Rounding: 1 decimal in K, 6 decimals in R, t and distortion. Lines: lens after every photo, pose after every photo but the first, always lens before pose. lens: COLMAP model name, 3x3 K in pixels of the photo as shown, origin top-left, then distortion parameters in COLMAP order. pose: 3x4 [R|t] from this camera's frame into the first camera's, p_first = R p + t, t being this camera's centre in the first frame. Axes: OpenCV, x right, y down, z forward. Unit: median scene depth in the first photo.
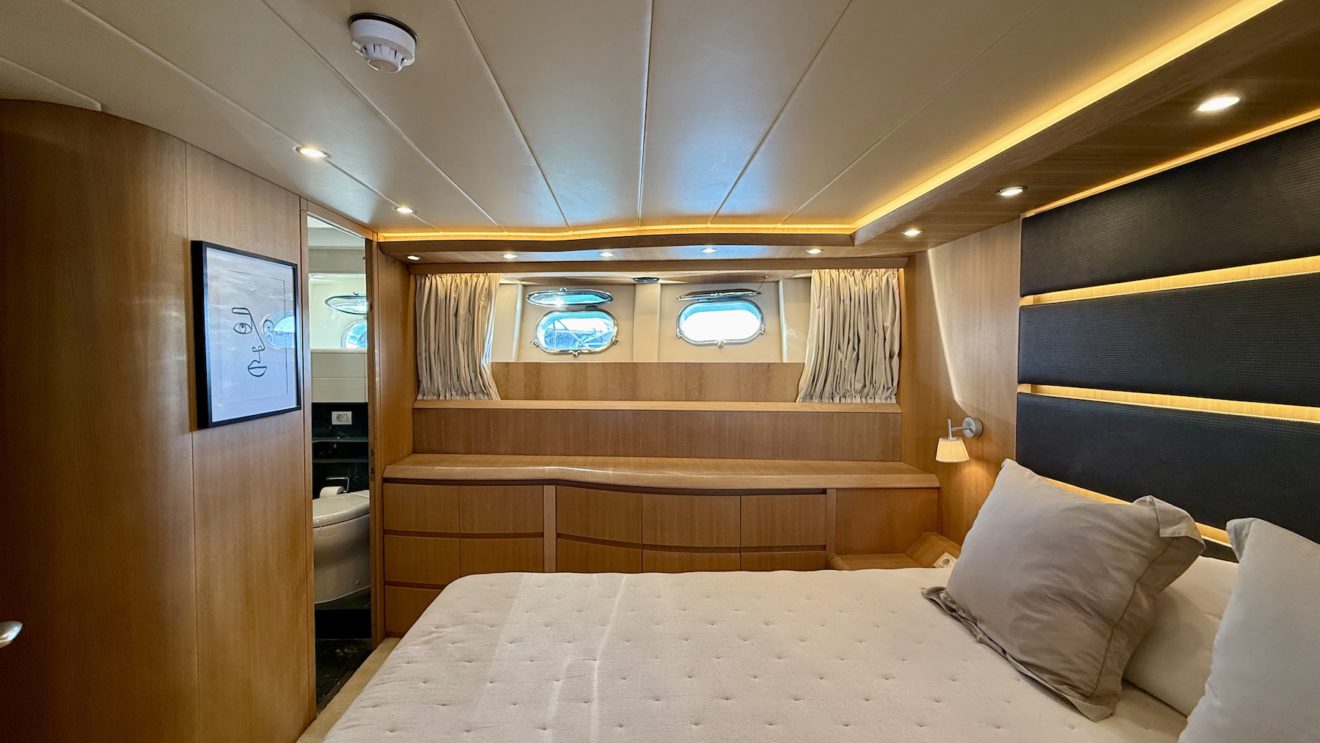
lens RADIAL K [[524.7, 0, 655.2], [0, 524.7, 363.9], [0, 0, 1]] dist [0.000185, -0.000343]
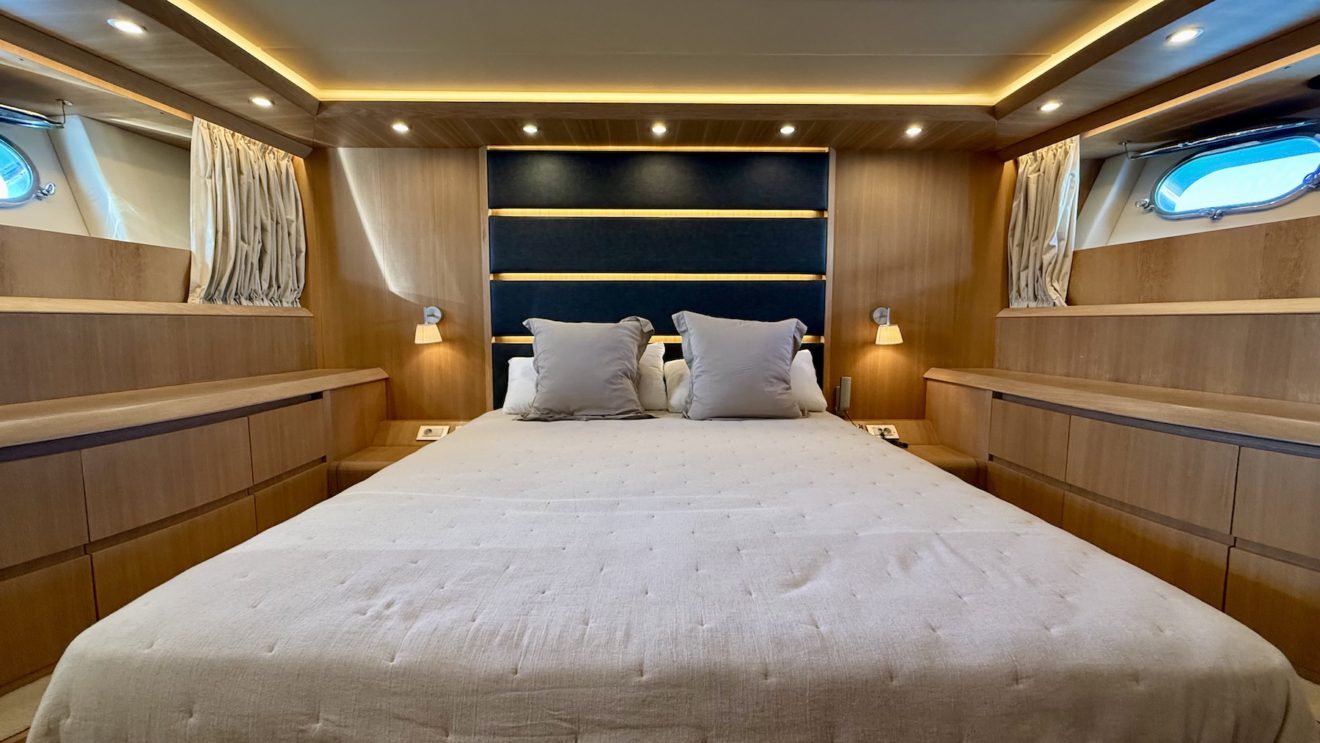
lens RADIAL K [[524.7, 0, 660.4], [0, 524.7, 364.7], [0, 0, 1]] dist [0.000185, -0.000343]
pose [[0.027510, -0.079307, 0.996471, -0.527847], [0.023775, 0.996618, 0.078663, 0.138903], [-0.999339, 0.021527, 0.029303, 0.414111]]
